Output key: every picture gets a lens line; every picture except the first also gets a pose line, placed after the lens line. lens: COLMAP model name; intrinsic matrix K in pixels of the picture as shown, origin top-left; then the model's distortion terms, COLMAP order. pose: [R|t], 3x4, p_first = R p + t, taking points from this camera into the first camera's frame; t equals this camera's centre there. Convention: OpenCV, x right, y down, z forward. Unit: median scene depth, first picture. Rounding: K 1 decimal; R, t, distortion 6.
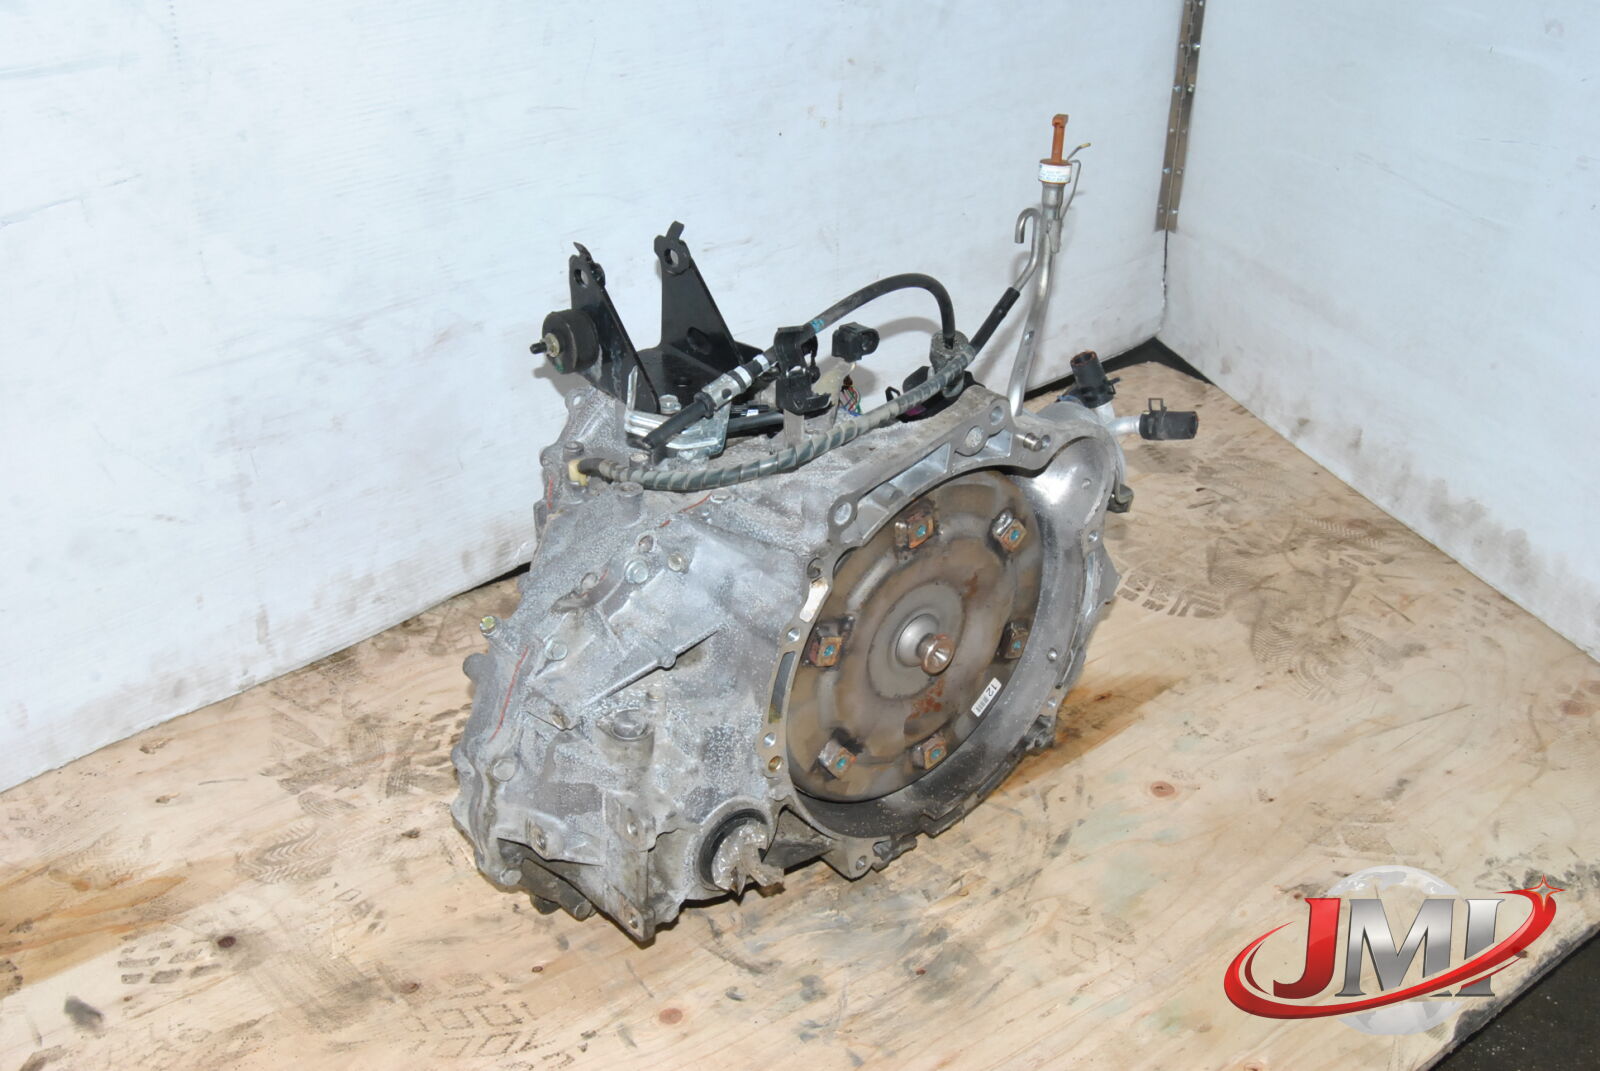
lens RADIAL K [[1688.4, 0, 800.0], [0, 1688.4, 535.5], [0, 0, 1]] dist [-0.072655, 0.048089]
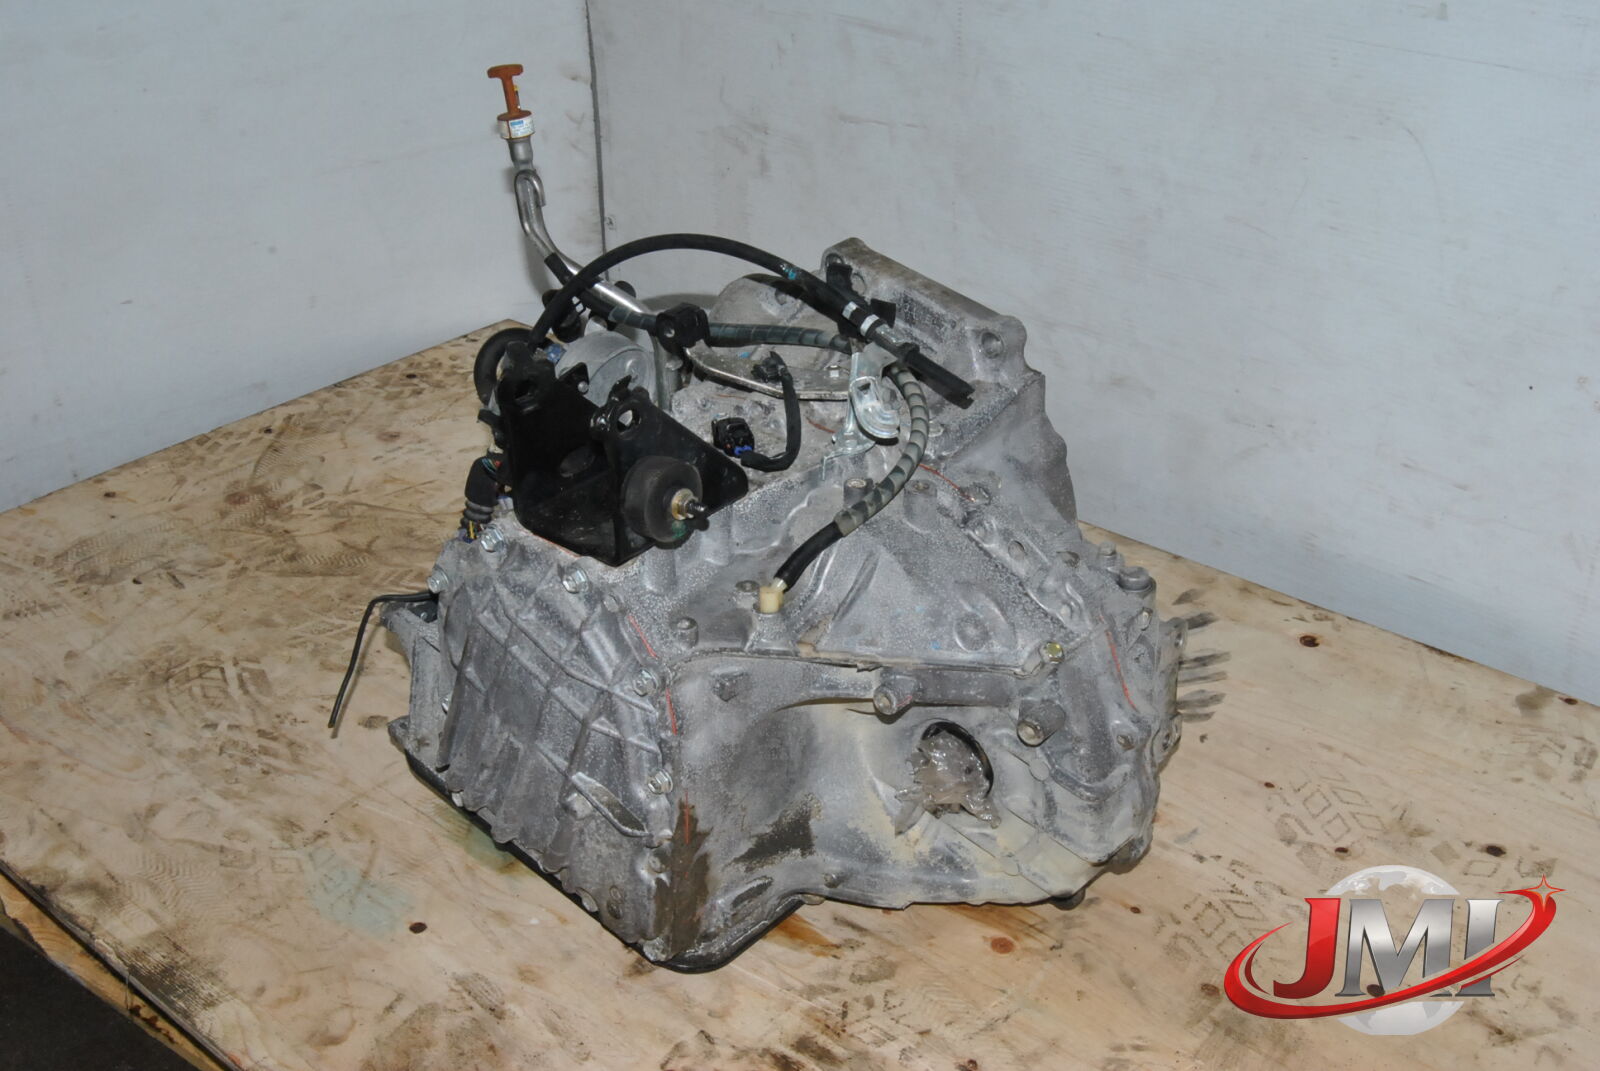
lens RADIAL K [[1823.5, 0, 811.6], [0, 1823.5, 533.3], [0, 0, 1]] dist [-0.068216, 0.018989]
pose [[-0.181633, -0.475074, 0.860996, -0.815803], [0.492135, 0.714110, 0.497846, -0.453006], [-0.851359, 0.514152, 0.104095, 0.828190]]
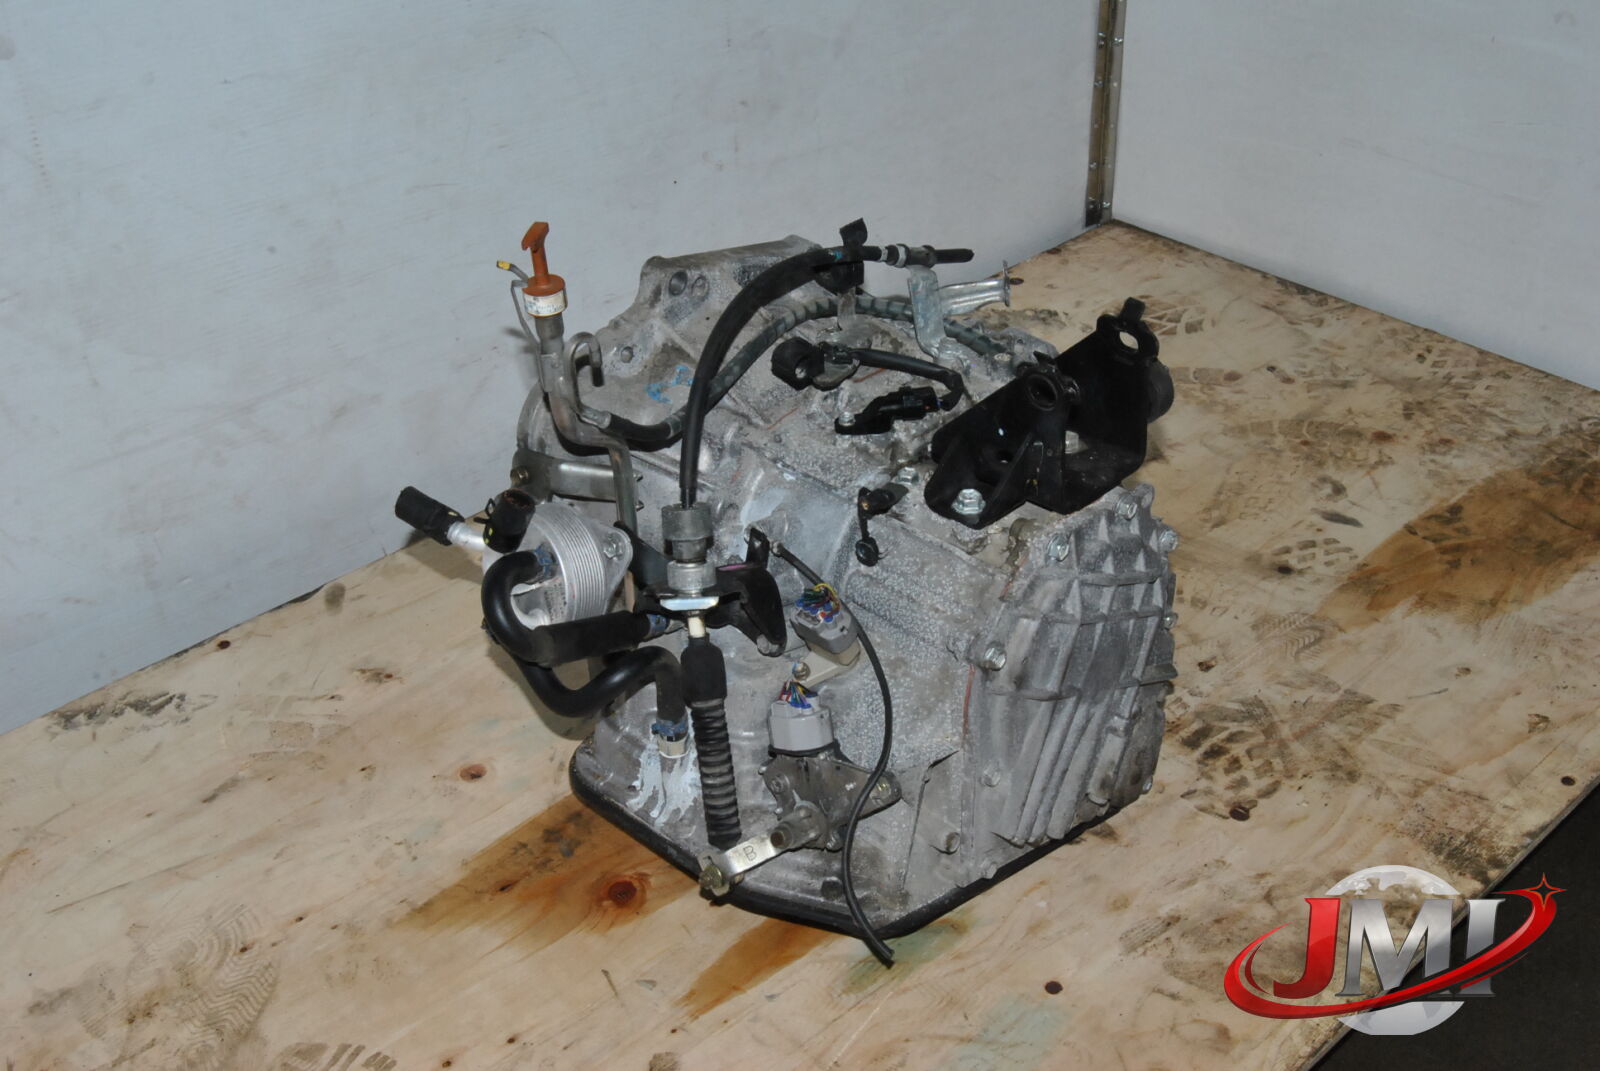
lens RADIAL K [[1823.5, 0, 811.6], [0, 1823.5, 533.3], [0, 0, 1]] dist [-0.068216, 0.018989]
pose [[-0.994950, 0.064535, -0.076877, 0.097392], [-0.036740, 0.478609, 0.877259, -0.843116], [0.093408, 0.875653, -0.473821, 1.418192]]
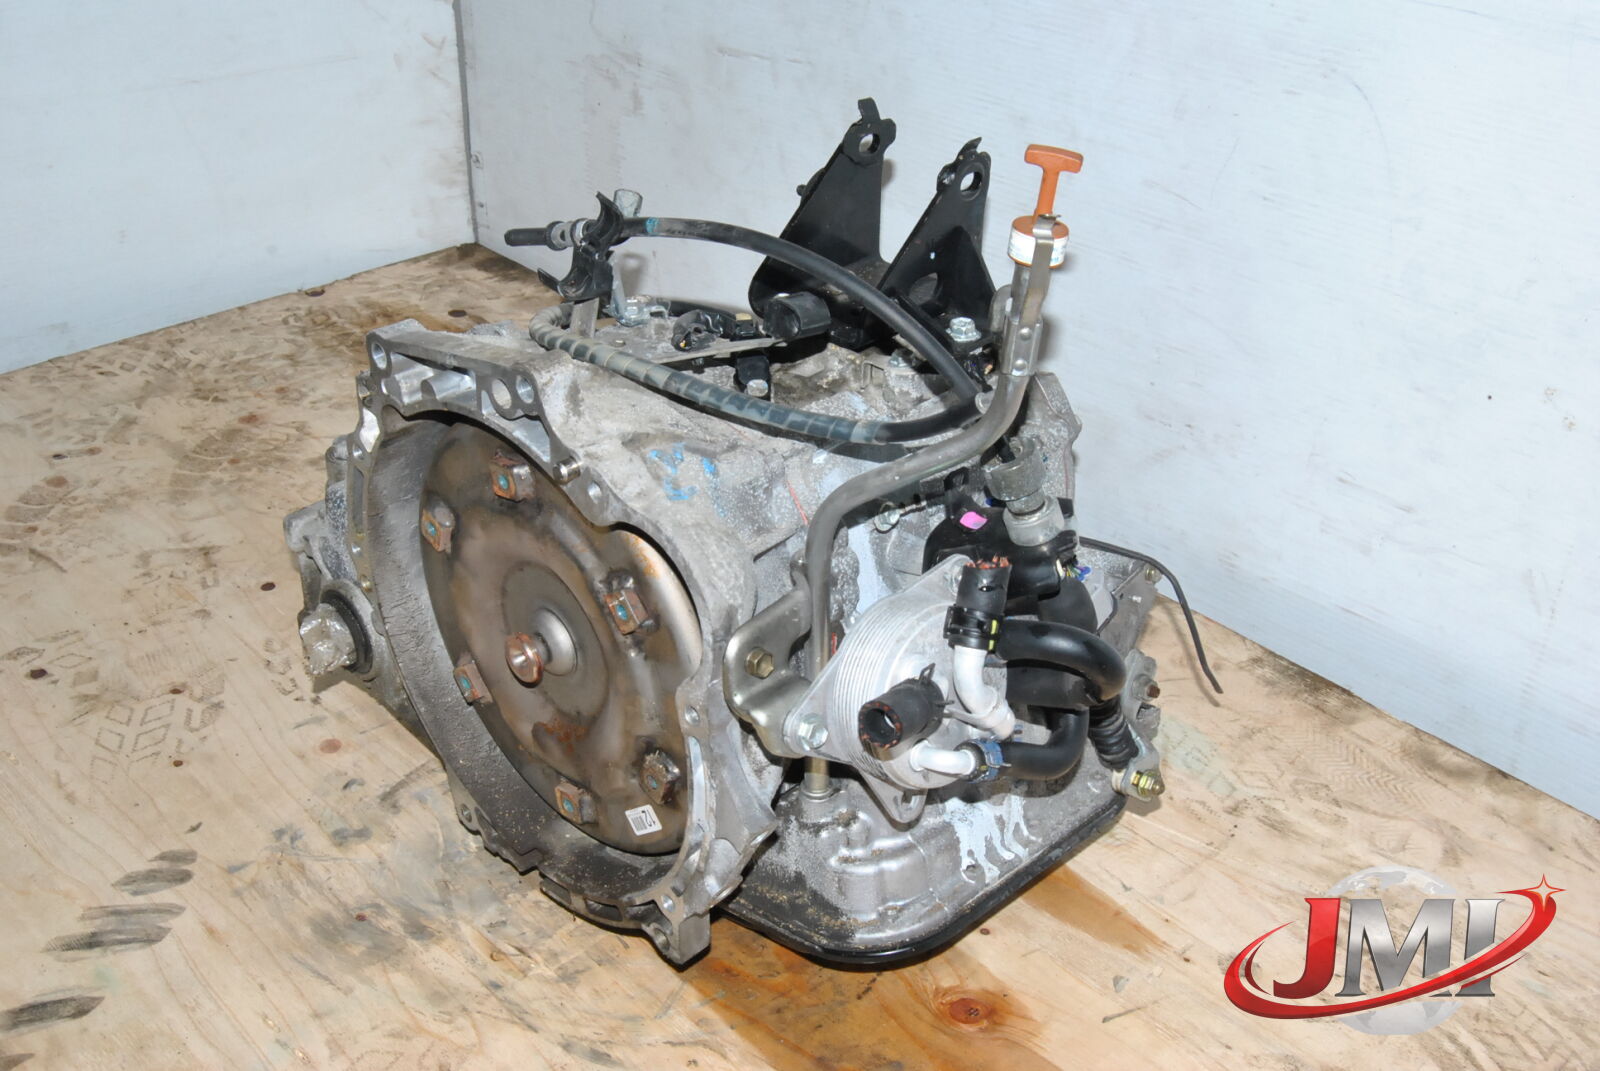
lens RADIAL K [[1823.5, 0, 811.6], [0, 1823.5, 533.3], [0, 0, 1]] dist [-0.068216, 0.018989]
pose [[0.068777, 0.499596, -0.863524, 0.697364], [-0.491343, 0.770278, 0.406514, -0.336531], [0.868246, 0.396327, 0.298451, 0.747641]]
